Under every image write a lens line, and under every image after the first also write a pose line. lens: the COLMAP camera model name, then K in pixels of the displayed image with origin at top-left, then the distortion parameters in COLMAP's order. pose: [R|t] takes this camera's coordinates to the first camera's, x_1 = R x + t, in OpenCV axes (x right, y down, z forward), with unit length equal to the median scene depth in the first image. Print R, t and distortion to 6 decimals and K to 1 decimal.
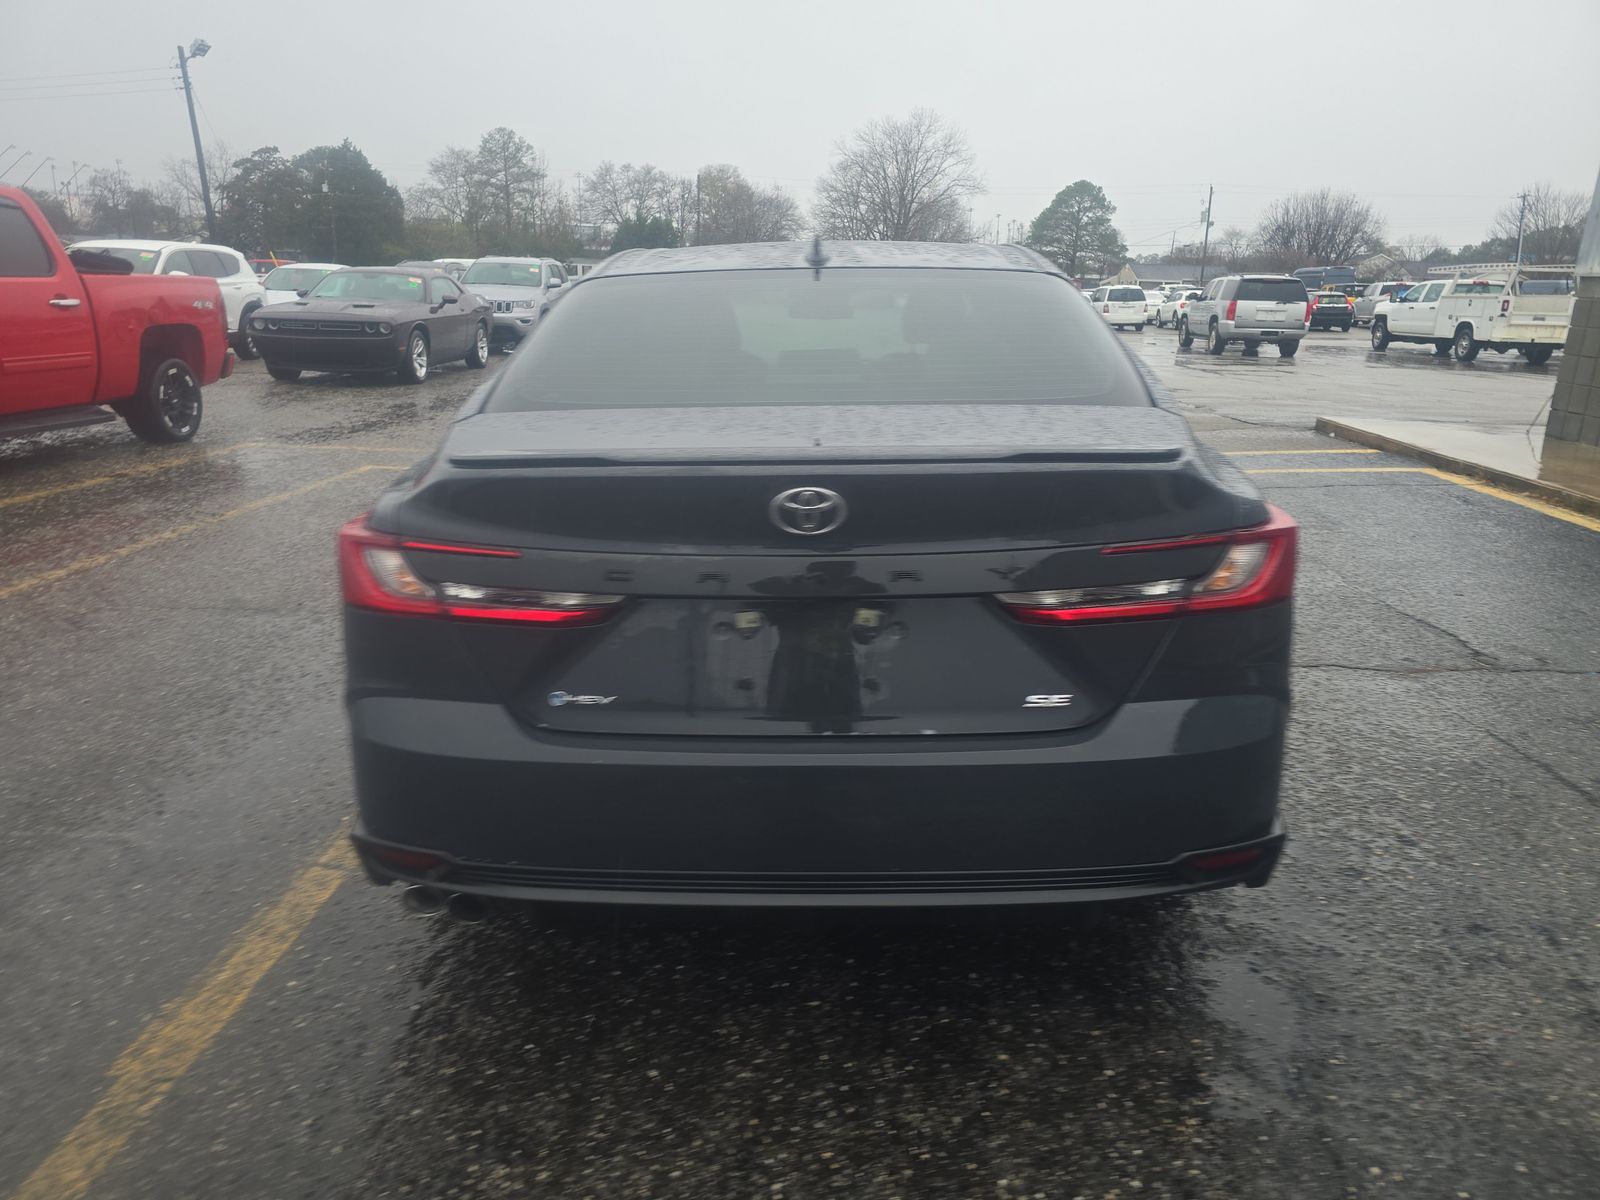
lens RADIAL K [[1063.2, 0, 800.3], [0, 1063.2, 597.2], [0, 0, 1]] dist [0.027094, -0.019368]
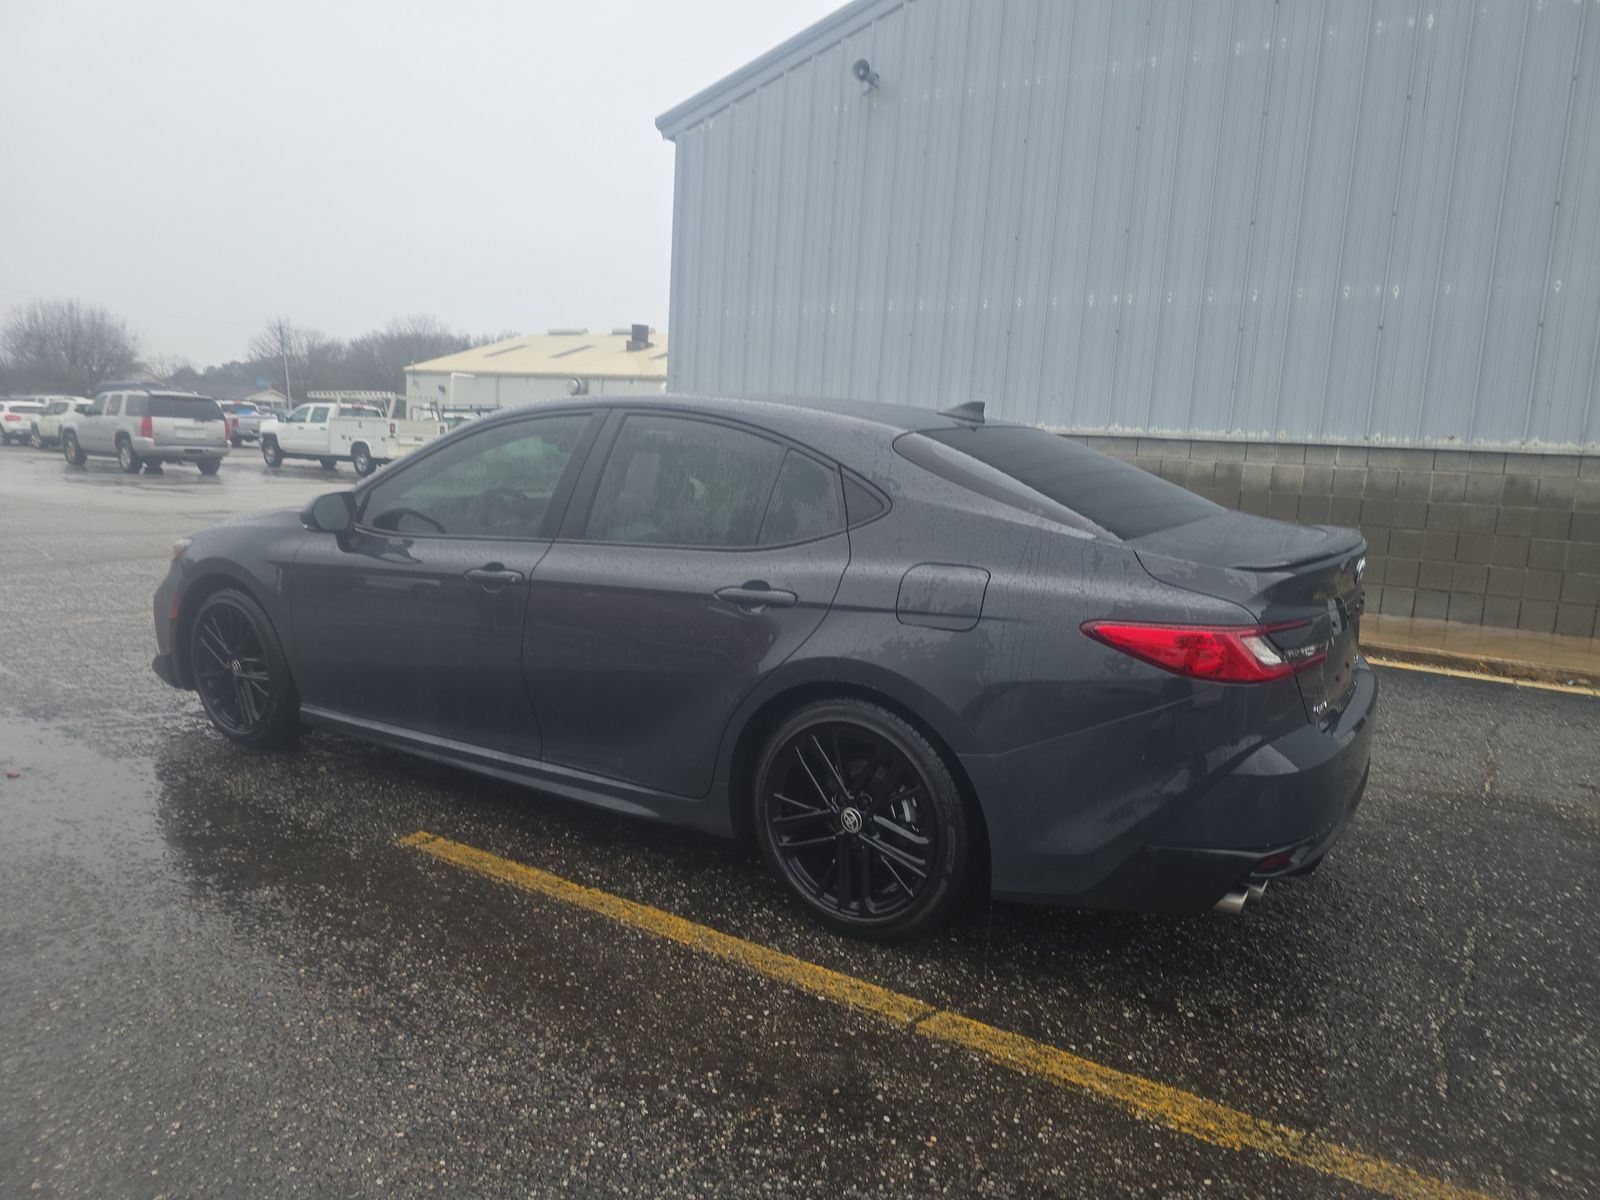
lens RADIAL K [[1063.2, 0, 800.3], [0, 1063.2, 597.2], [0, 0, 1]] dist [0.027094, -0.019368]
pose [[0.526807, -0.118280, 0.841715, -0.100397], [0.204480, 0.978824, 0.009568, -0.012497], [-0.825023, 0.167073, 0.539837, 0.039078]]
